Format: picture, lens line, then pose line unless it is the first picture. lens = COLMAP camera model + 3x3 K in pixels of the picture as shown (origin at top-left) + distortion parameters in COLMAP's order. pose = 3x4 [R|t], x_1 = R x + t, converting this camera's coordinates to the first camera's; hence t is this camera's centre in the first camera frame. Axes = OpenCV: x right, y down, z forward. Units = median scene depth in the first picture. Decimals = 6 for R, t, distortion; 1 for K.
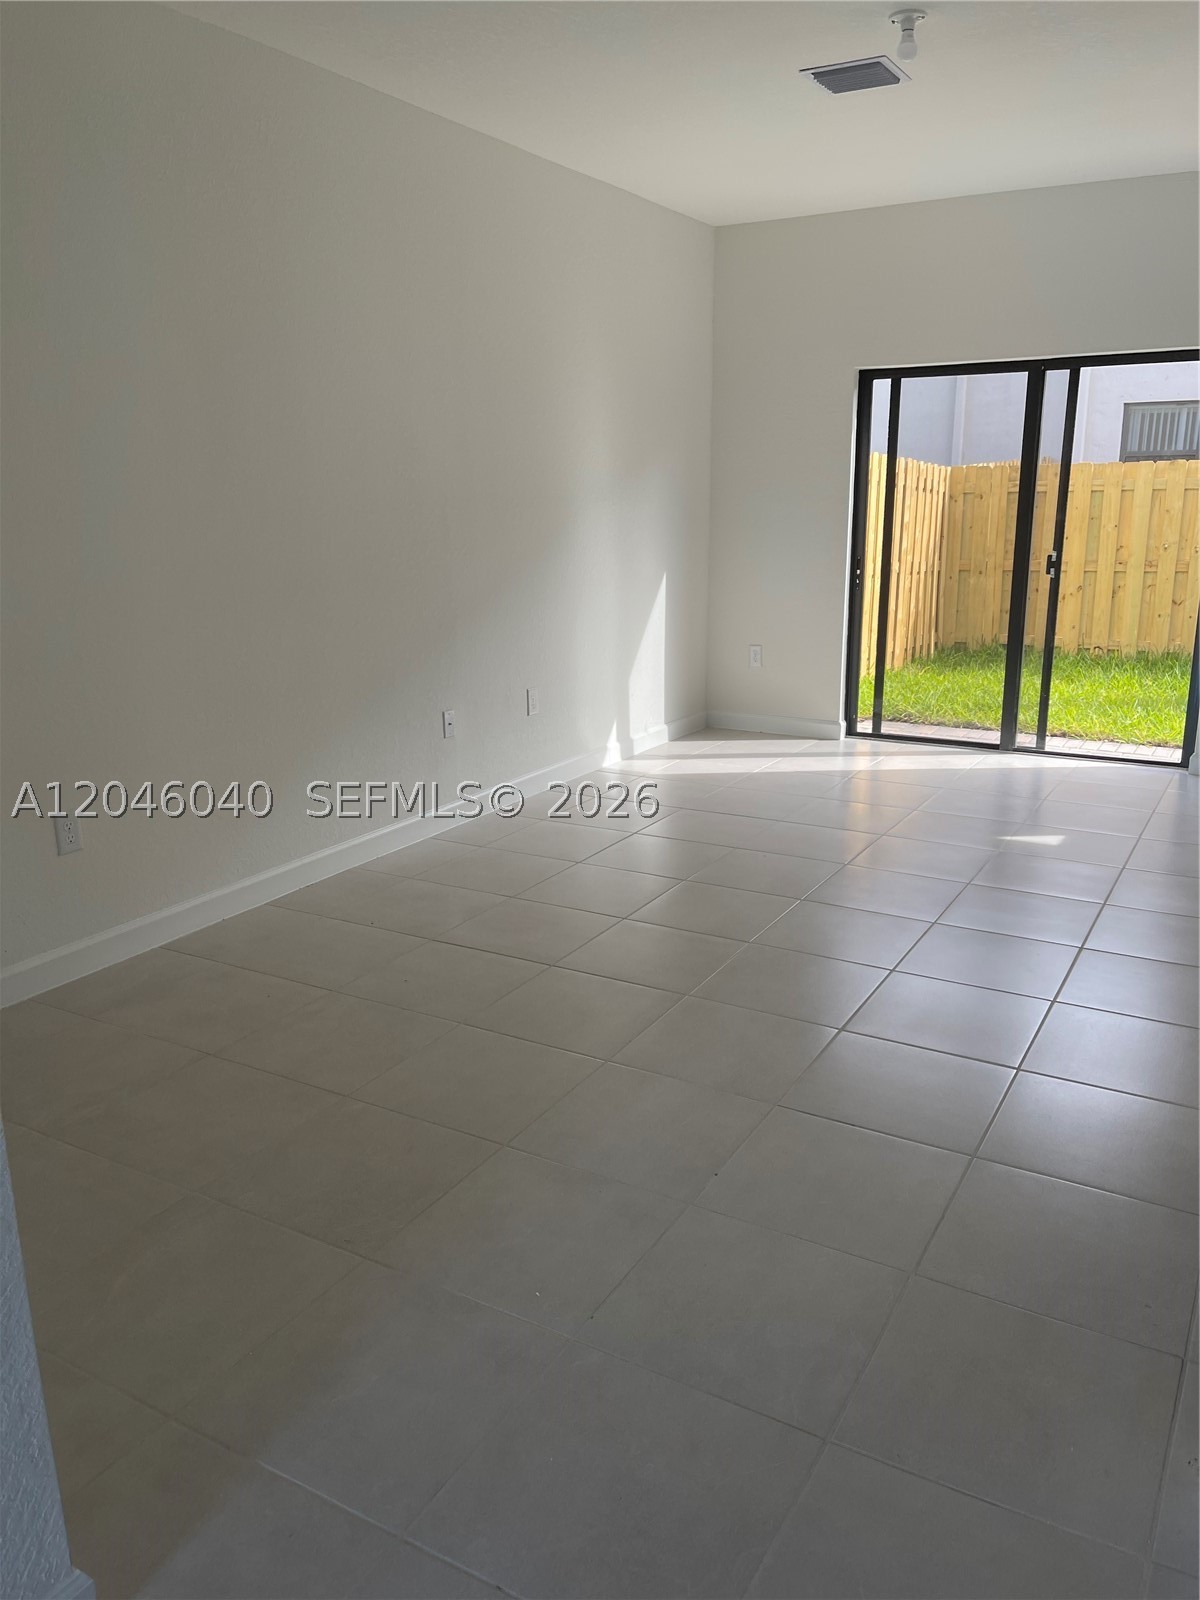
lens RADIAL K [[1214.8, 0, 604.6], [0, 1214.8, 800.4], [0, 0, 1]] dist [0.068708, -0.094988]
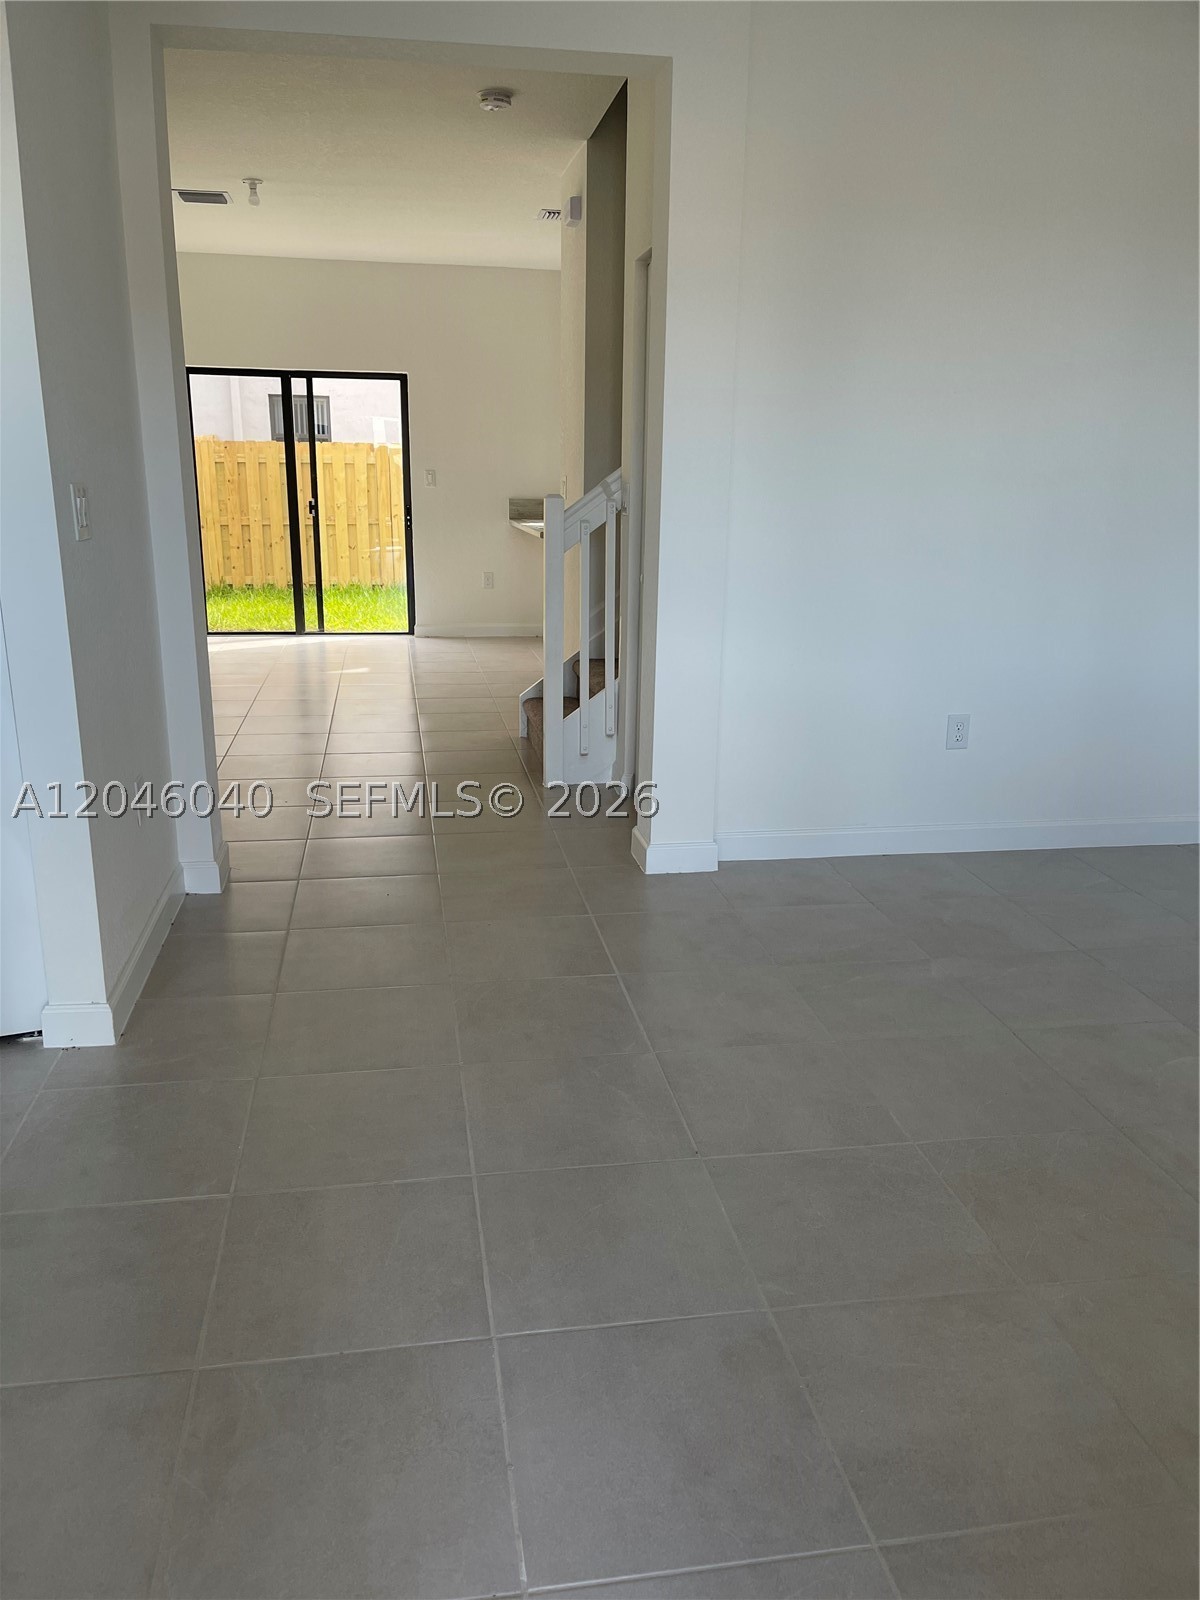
lens RADIAL K [[1214.8, 0, 598.0], [0, 1214.8, 798.4], [0, 0, 1]] dist [0.068708, -0.094988]
pose [[0.773979, -0.149077, 0.615412, -0.321876], [0.140140, 0.988118, 0.063113, 0.108857], [-0.617509, 0.037396, 0.785675, -0.364234]]
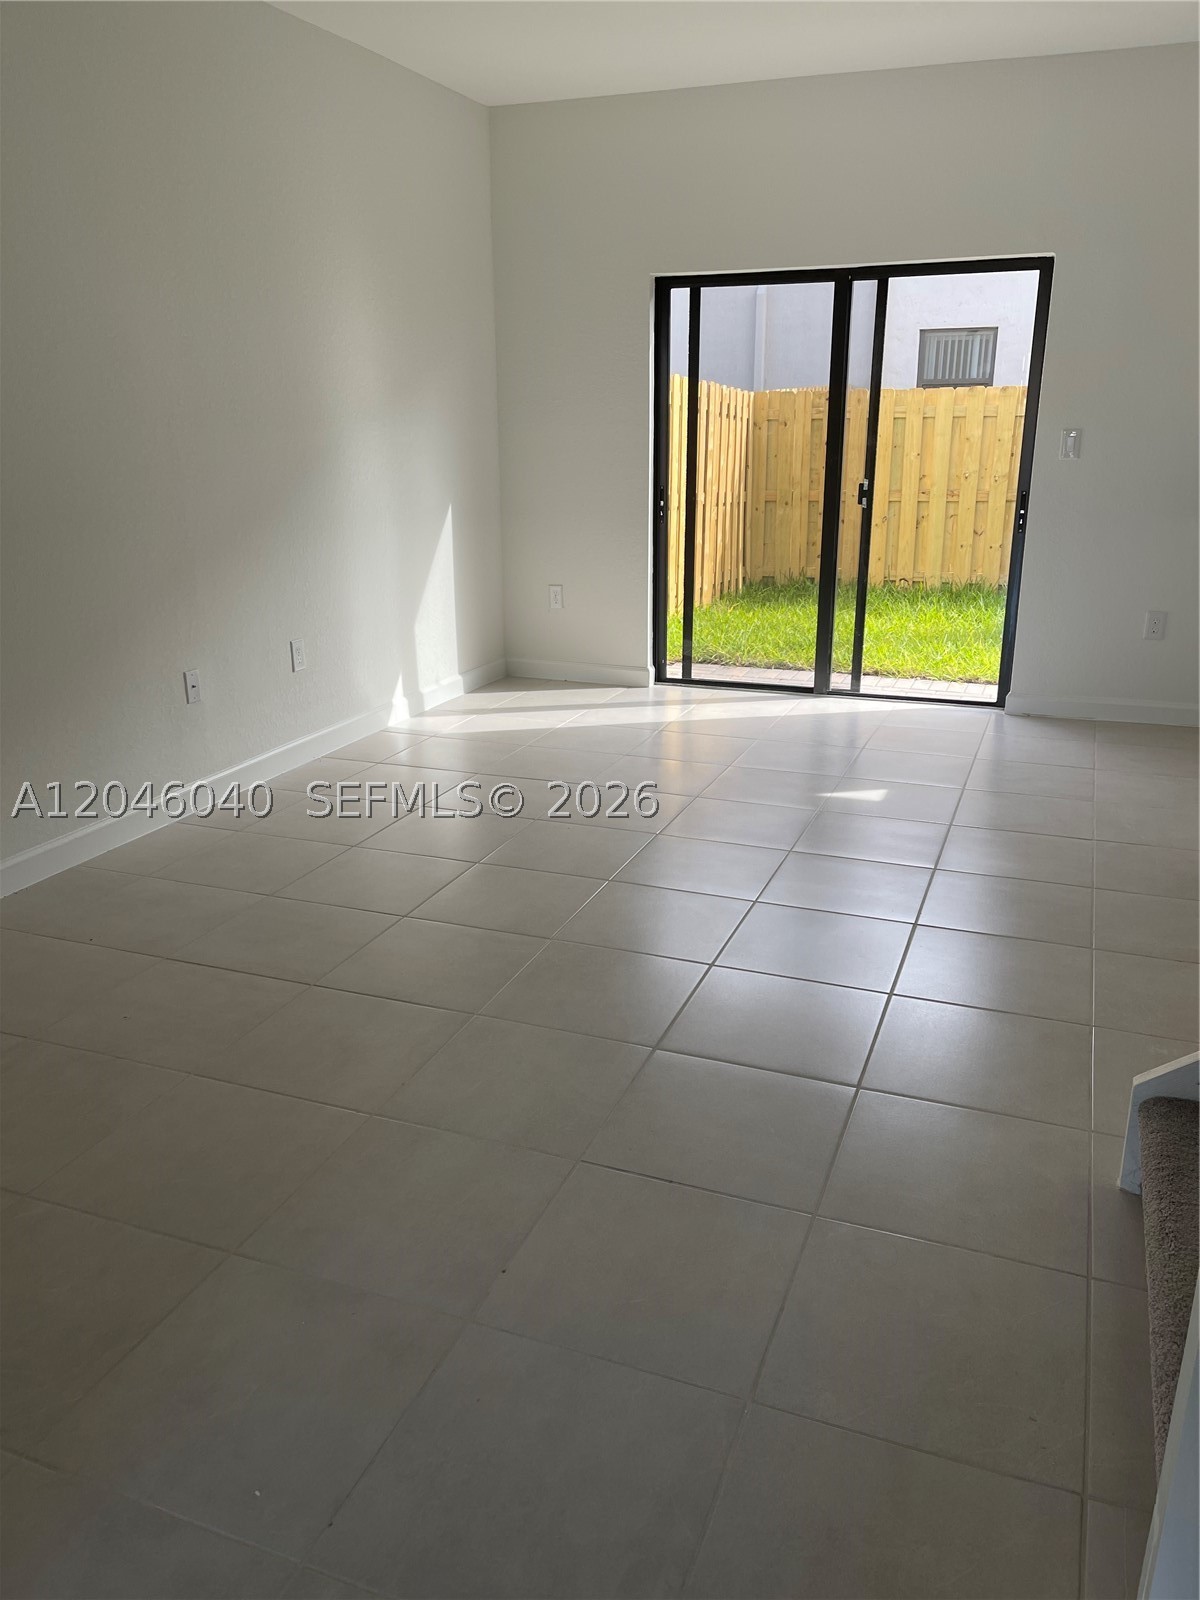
lens RADIAL K [[1214.8, 0, 598.0], [0, 1214.8, 804.5], [0, 0, 1]] dist [0.068708, -0.094988]
pose [[0.989030, -0.042956, 0.141330, 0.020347], [0.035062, 0.997708, 0.057877, -0.015626], [-0.143492, -0.052287, 0.988269, 0.086283]]
